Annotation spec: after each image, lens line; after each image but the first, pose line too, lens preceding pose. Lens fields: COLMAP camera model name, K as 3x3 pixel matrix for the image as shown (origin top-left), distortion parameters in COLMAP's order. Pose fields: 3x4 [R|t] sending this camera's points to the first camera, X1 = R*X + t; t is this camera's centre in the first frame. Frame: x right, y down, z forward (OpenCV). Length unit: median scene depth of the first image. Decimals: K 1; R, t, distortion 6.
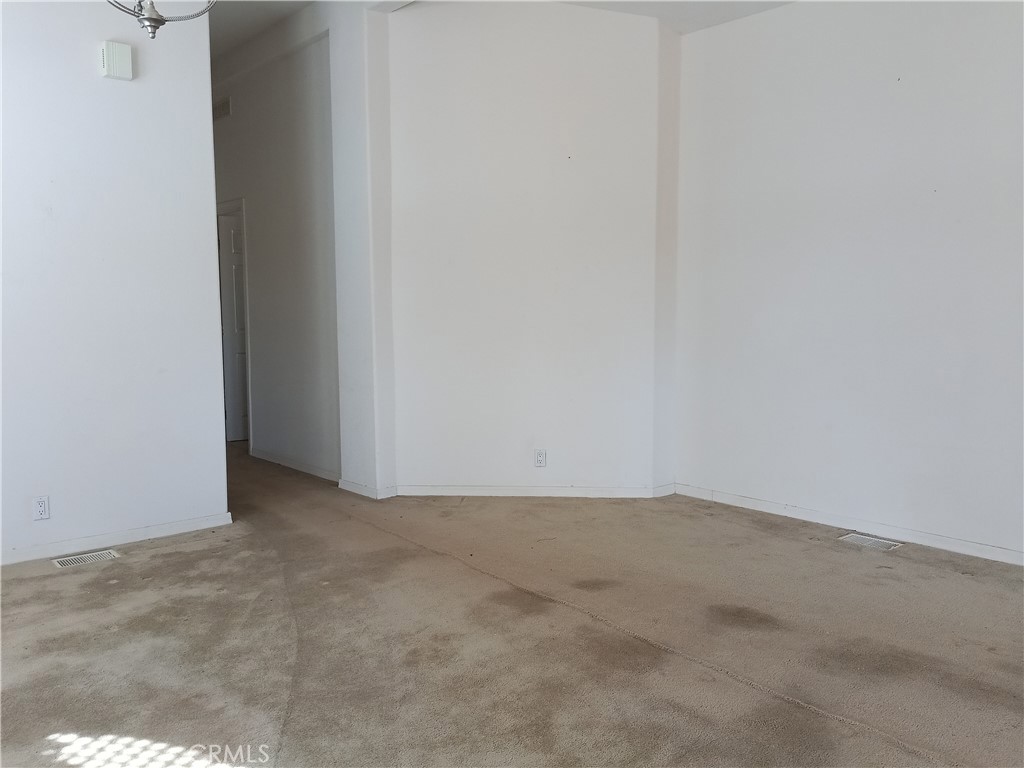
lens RADIAL K [[878.4, 0, 515.3], [0, 878.4, 381.0], [0, 0, 1]] dist [0.070989, -0.072657]
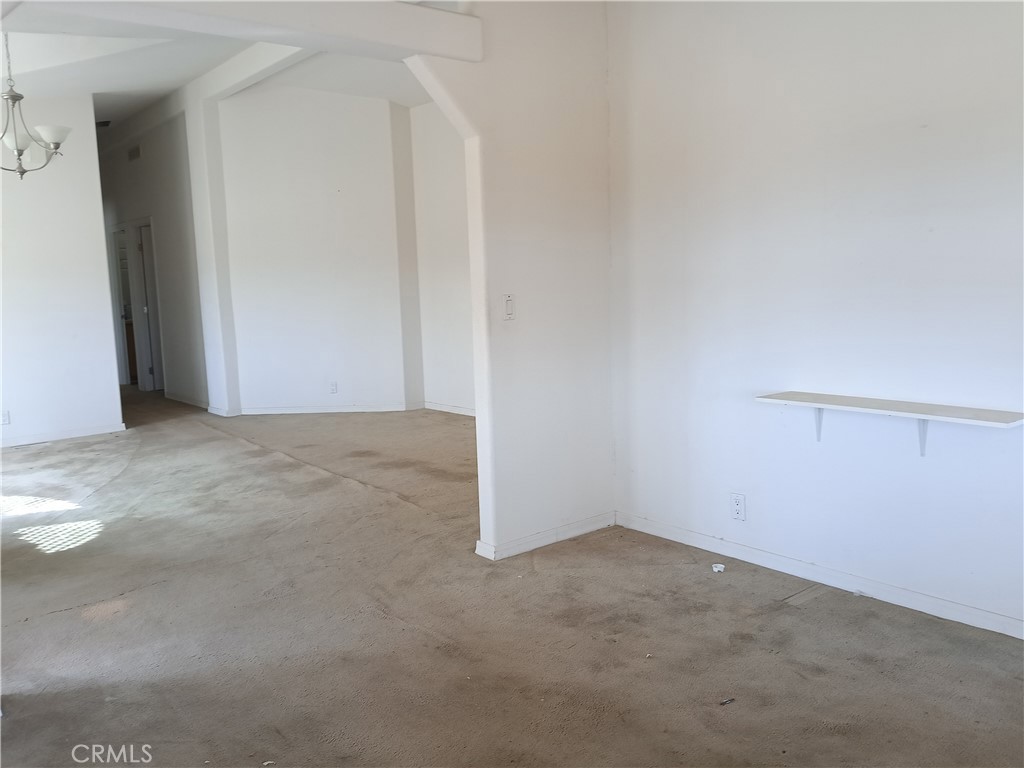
lens RADIAL K [[878.4, 0, 509.2], [0, 878.4, 387.2], [0, 0, 1]] dist [0.070989, -0.072657]
pose [[0.998934, -0.032828, -0.032454, 0.463672], [0.034209, 0.998491, 0.042970, 0.036682], [0.030995, -0.044034, 0.998549, -0.641153]]
